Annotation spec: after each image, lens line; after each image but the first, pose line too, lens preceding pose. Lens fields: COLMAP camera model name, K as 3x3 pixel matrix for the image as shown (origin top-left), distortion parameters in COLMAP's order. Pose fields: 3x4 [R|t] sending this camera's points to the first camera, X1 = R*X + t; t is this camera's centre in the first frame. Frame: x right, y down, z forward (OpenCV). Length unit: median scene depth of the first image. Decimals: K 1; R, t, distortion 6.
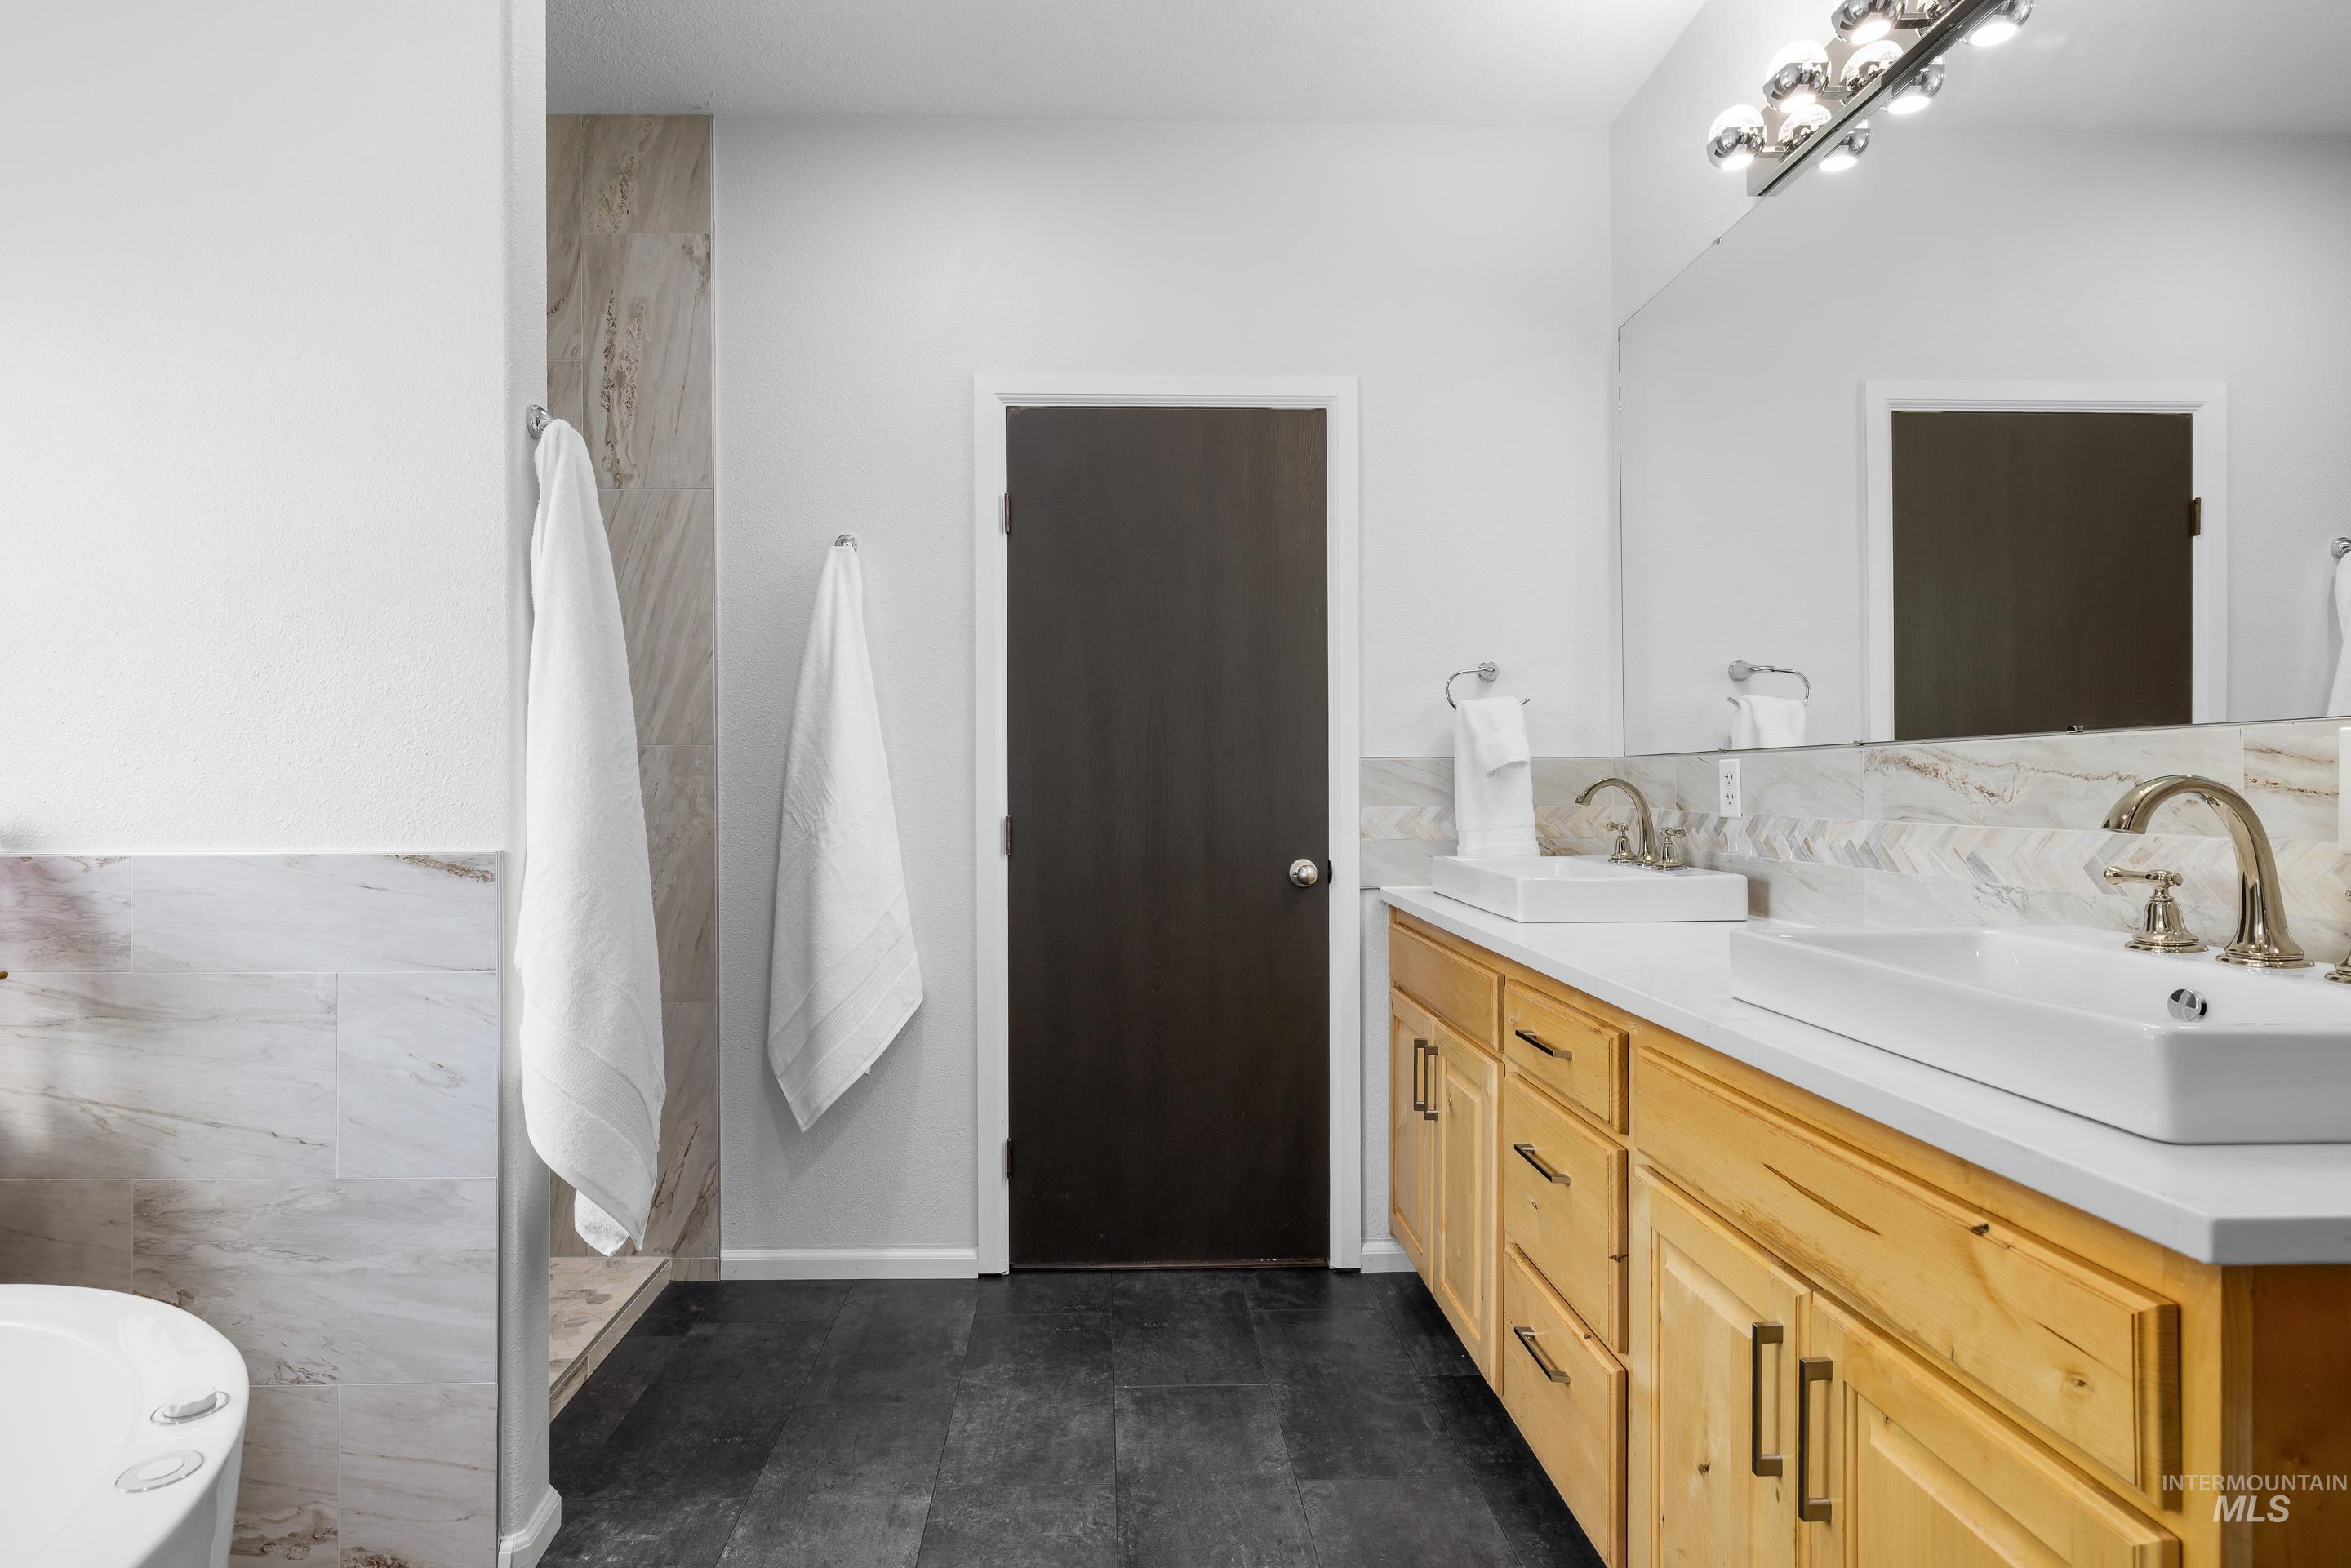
lens RADIAL K [[1091.6, 0, 1172.9], [0, 1091.6, 770.6], [0, 0, 1]] dist [-0.011221, 0.002266]
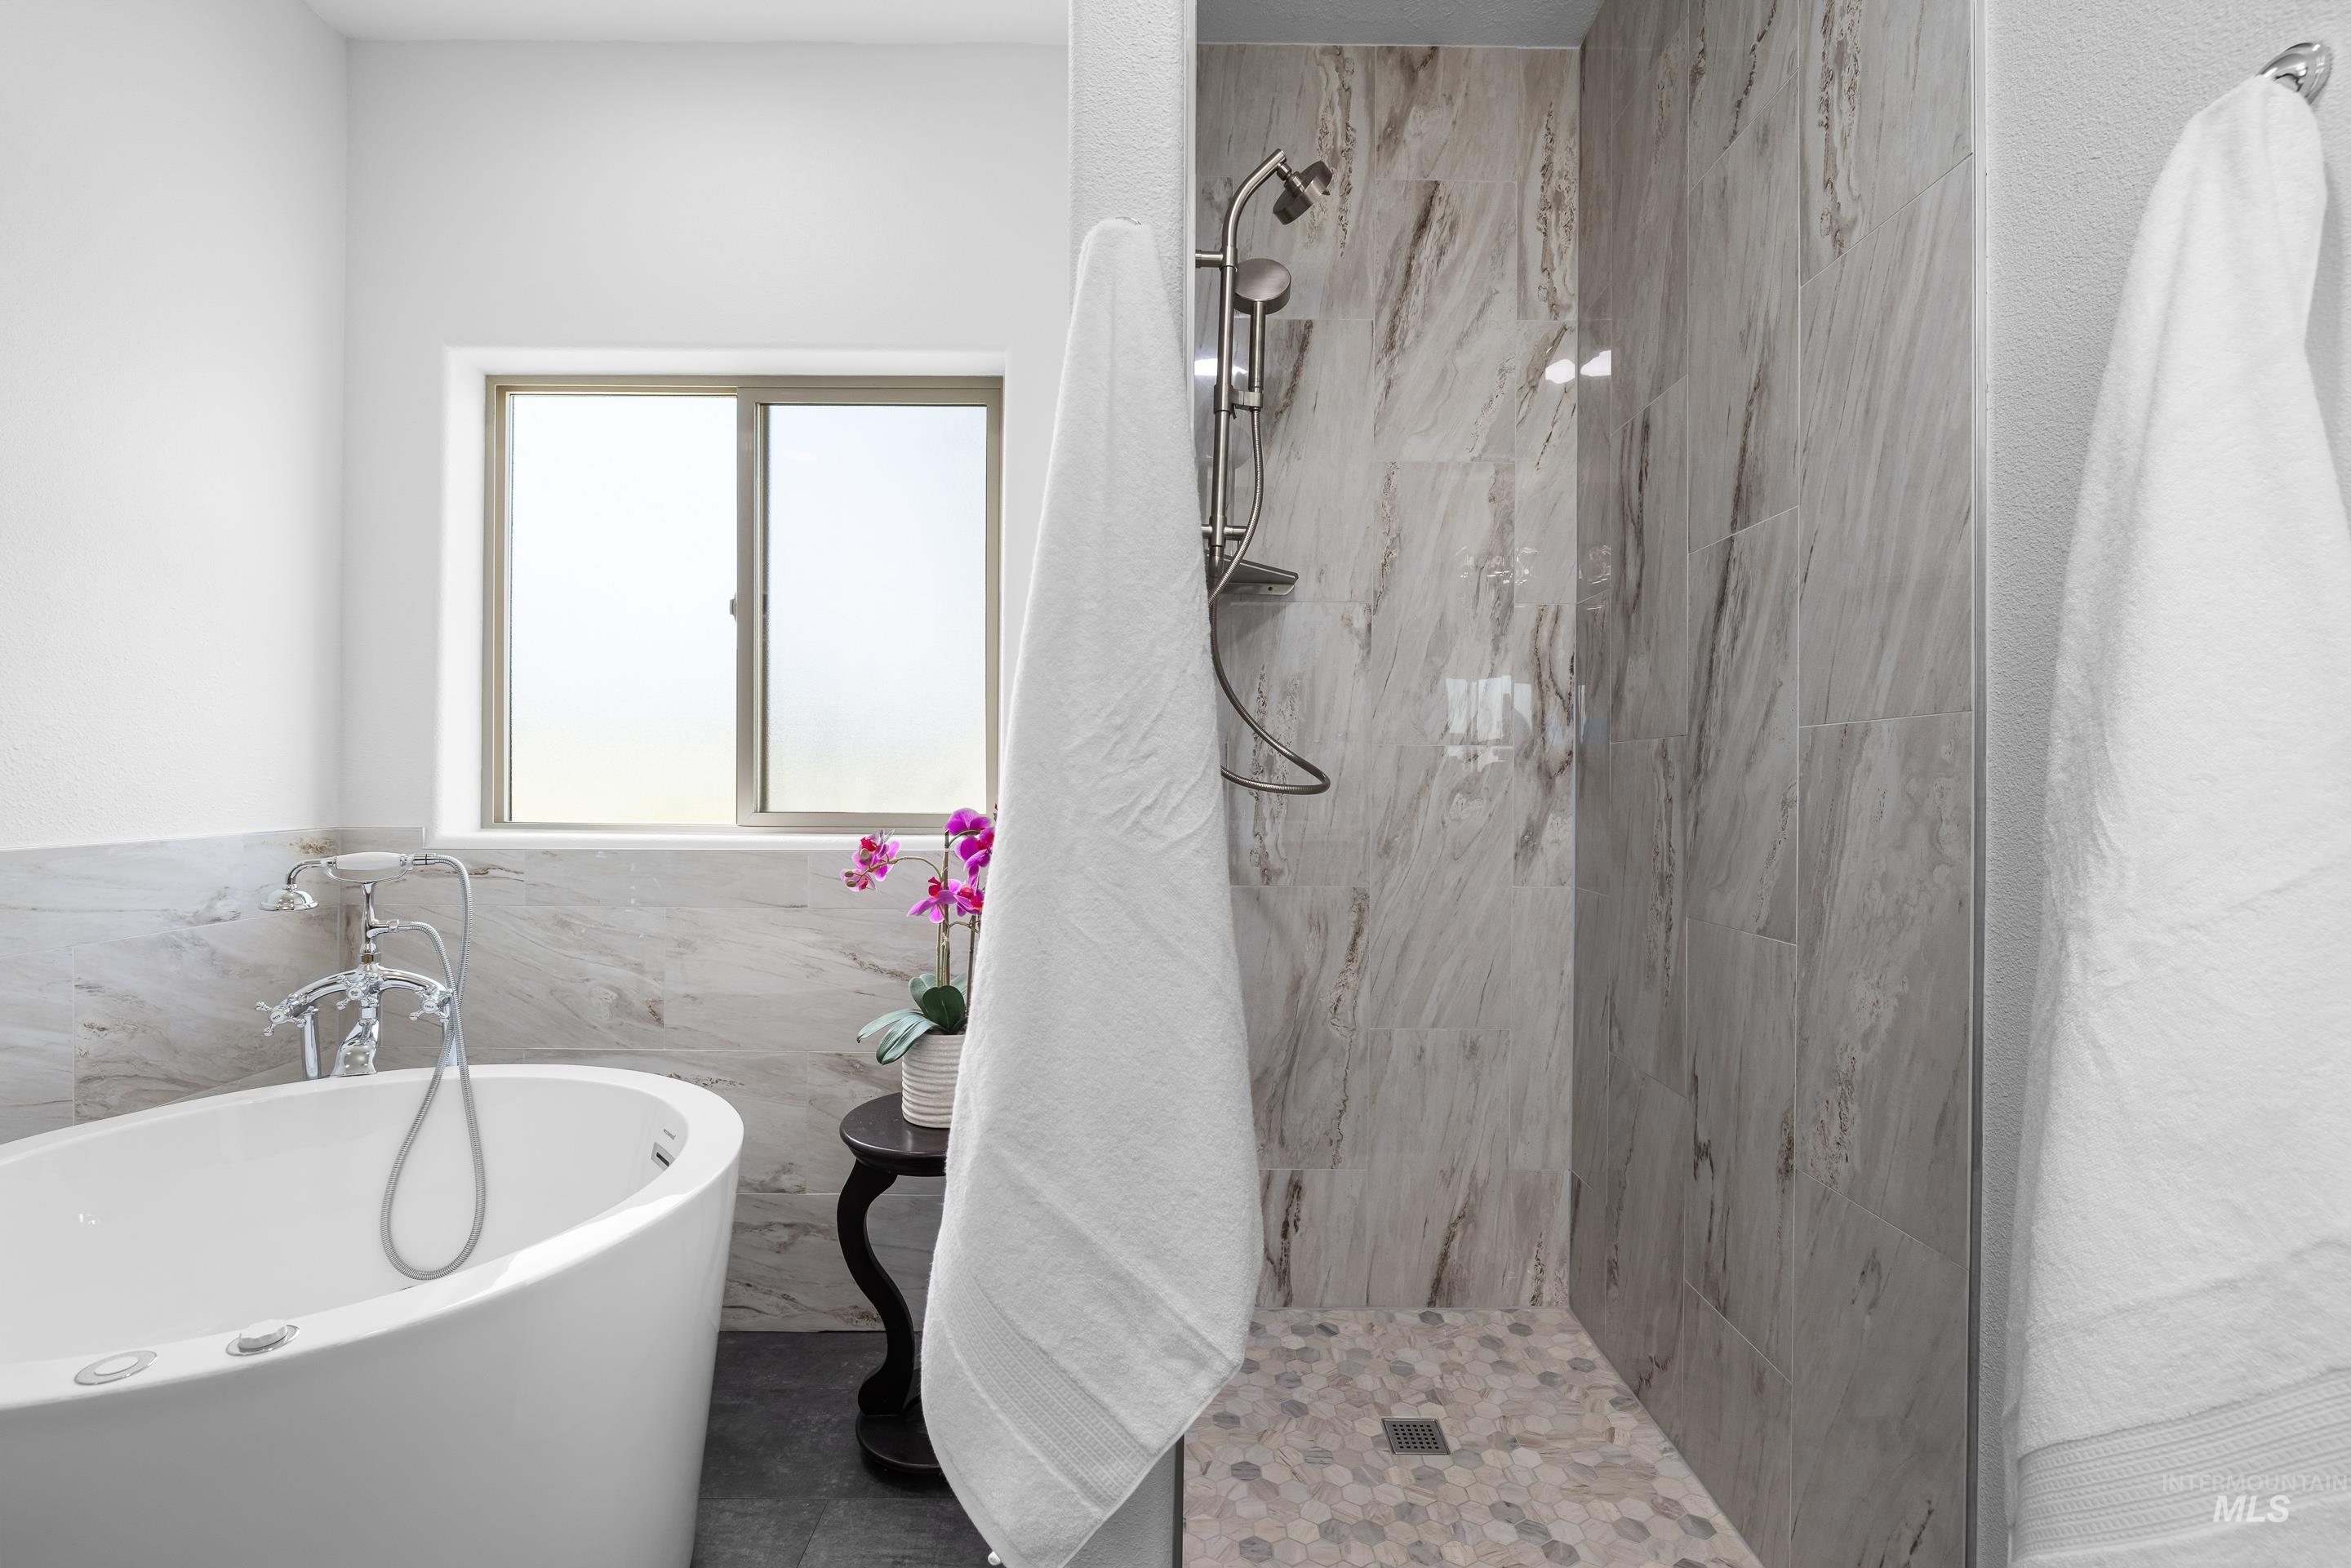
lens RADIAL K [[1044.2, 0, 1179.8], [0, 1044.2, 782.6], [0, 0, 1]] dist [-0.004994, 0.000263]
pose [[-0.020452, 0.004672, -0.999780, 0.025068], [0.000387, 0.999989, 0.004665, 0.004400], [0.999791, -0.000291, -0.020454, 0.682954]]
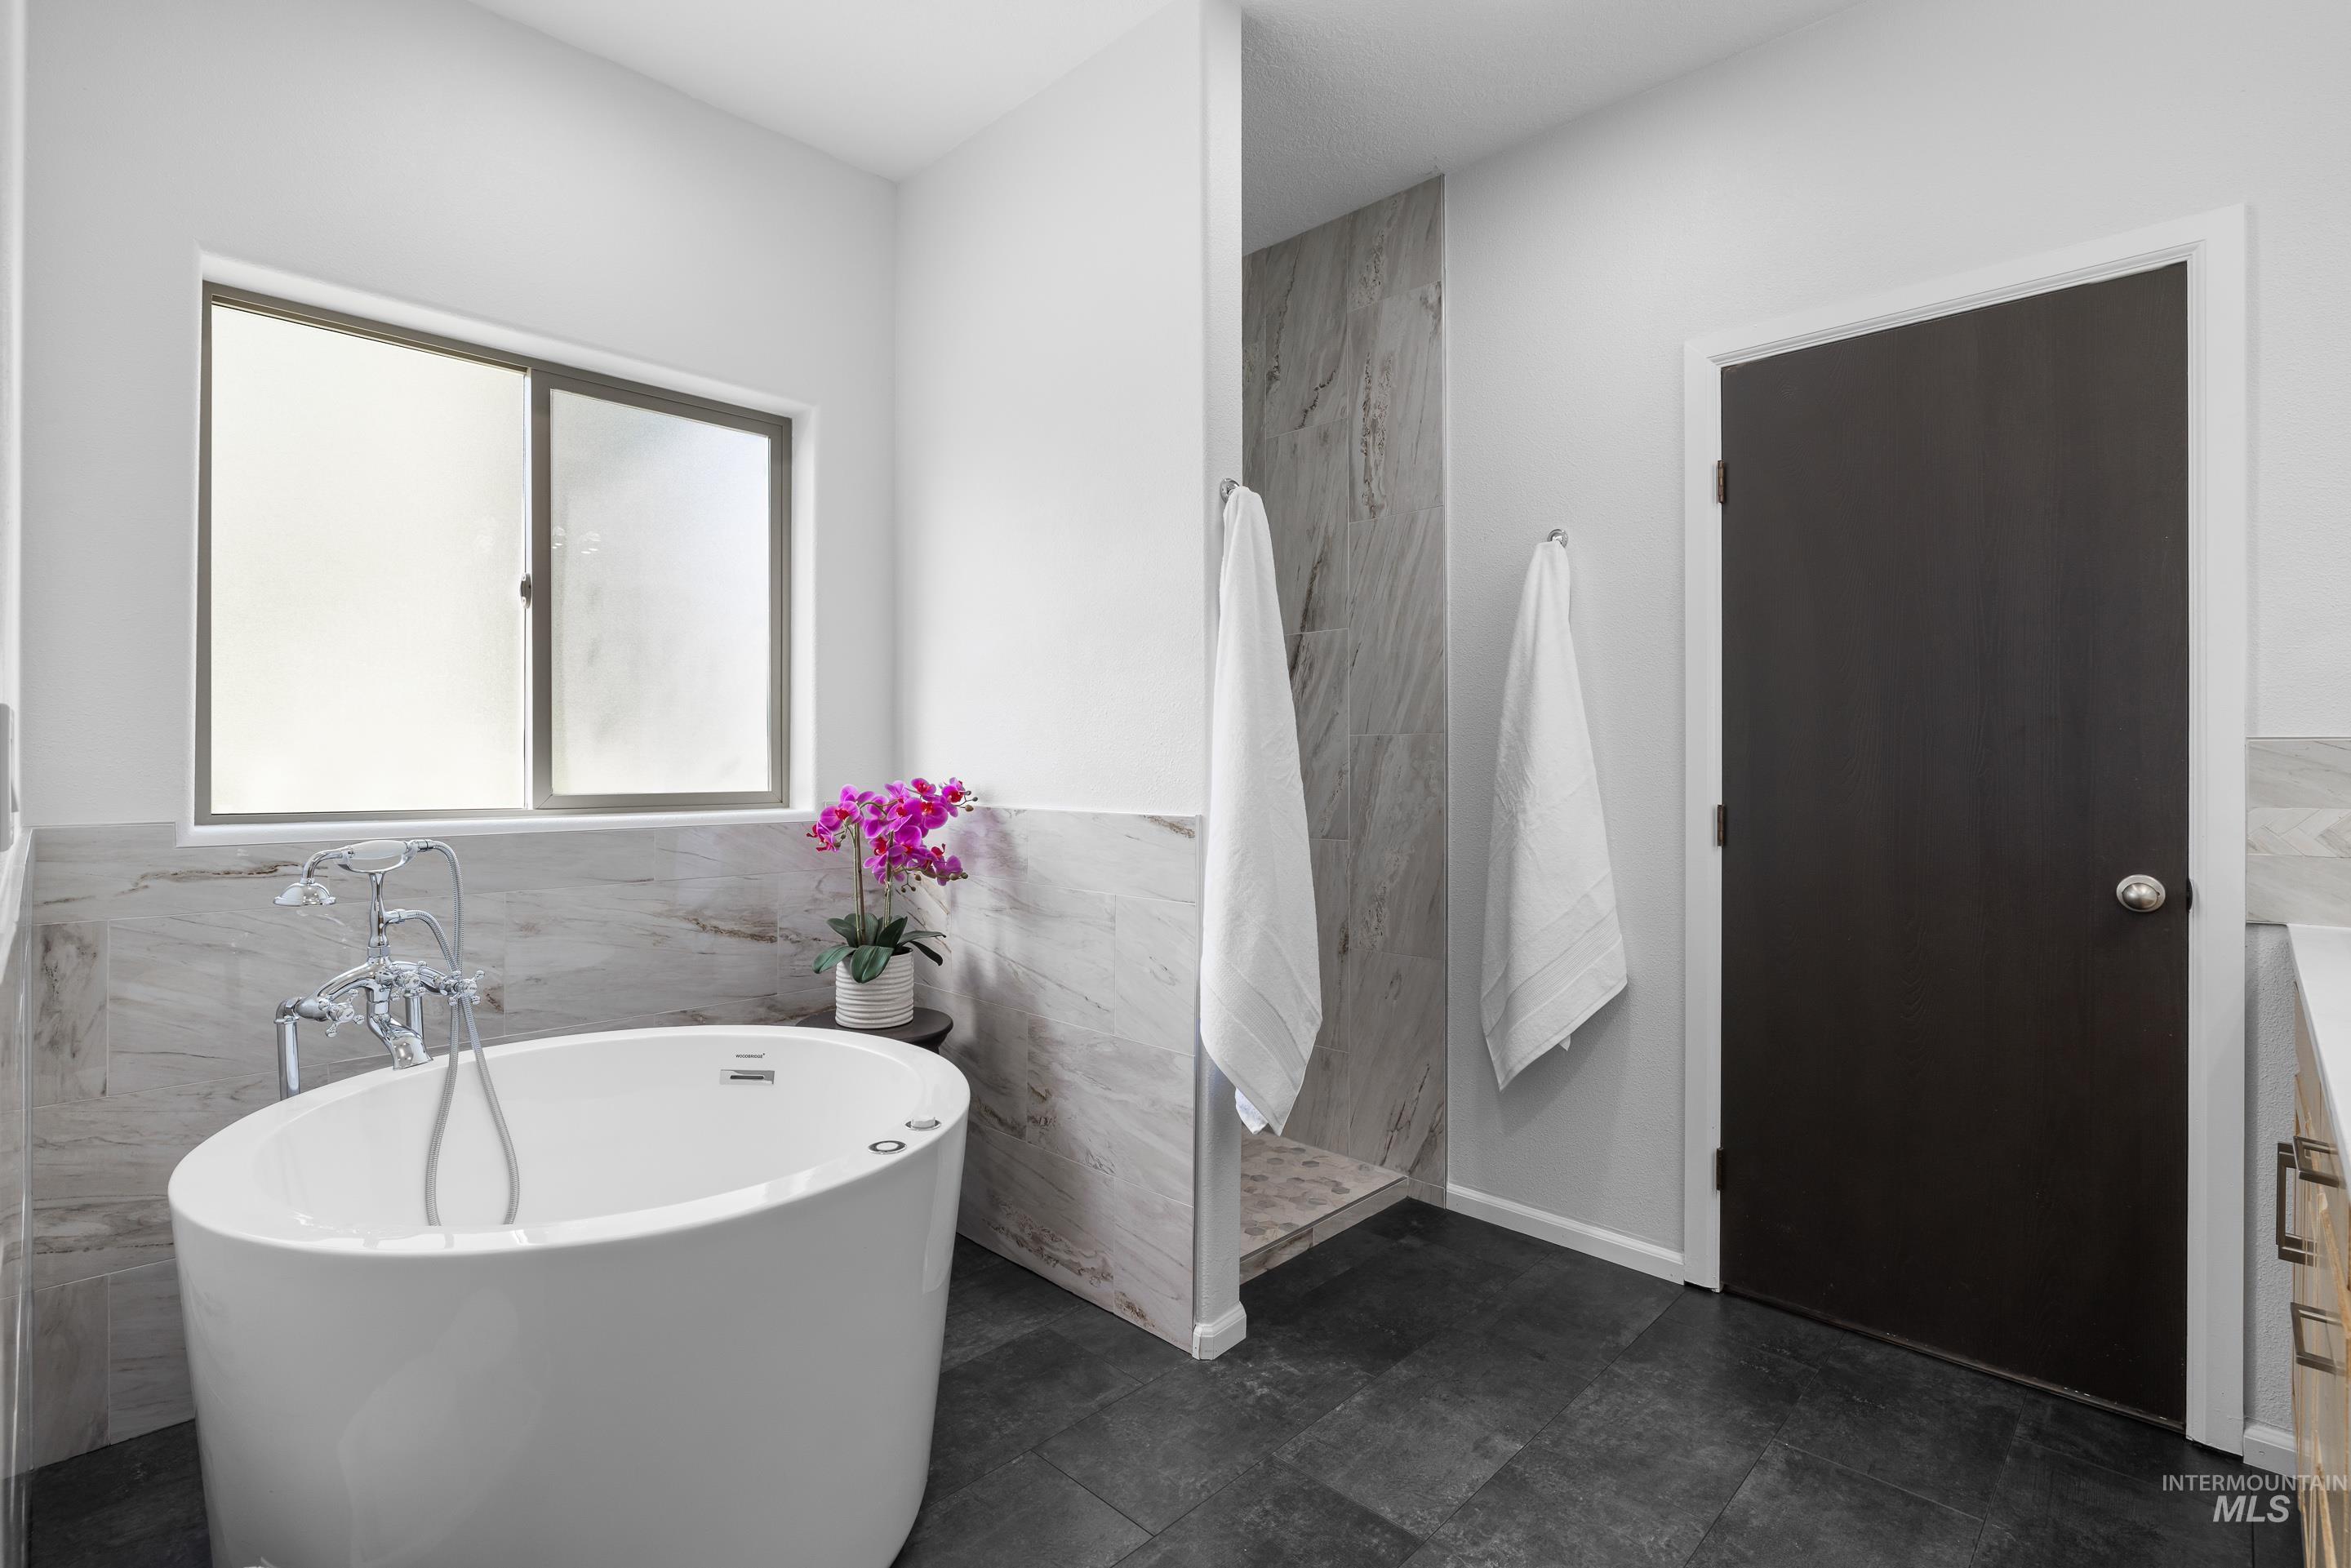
lens RADIAL K [[1091.6, 0, 1206.1], [0, 1091.6, 755.6], [0, 0, 1]] dist [-0.011221, 0.002266]
pose [[0.711115, 0.000707, -0.703075, 0.200211], [-0.000293, 1.000000, 0.000709, -0.000894], [0.703076, -0.000298, 0.711115, 0.024252]]
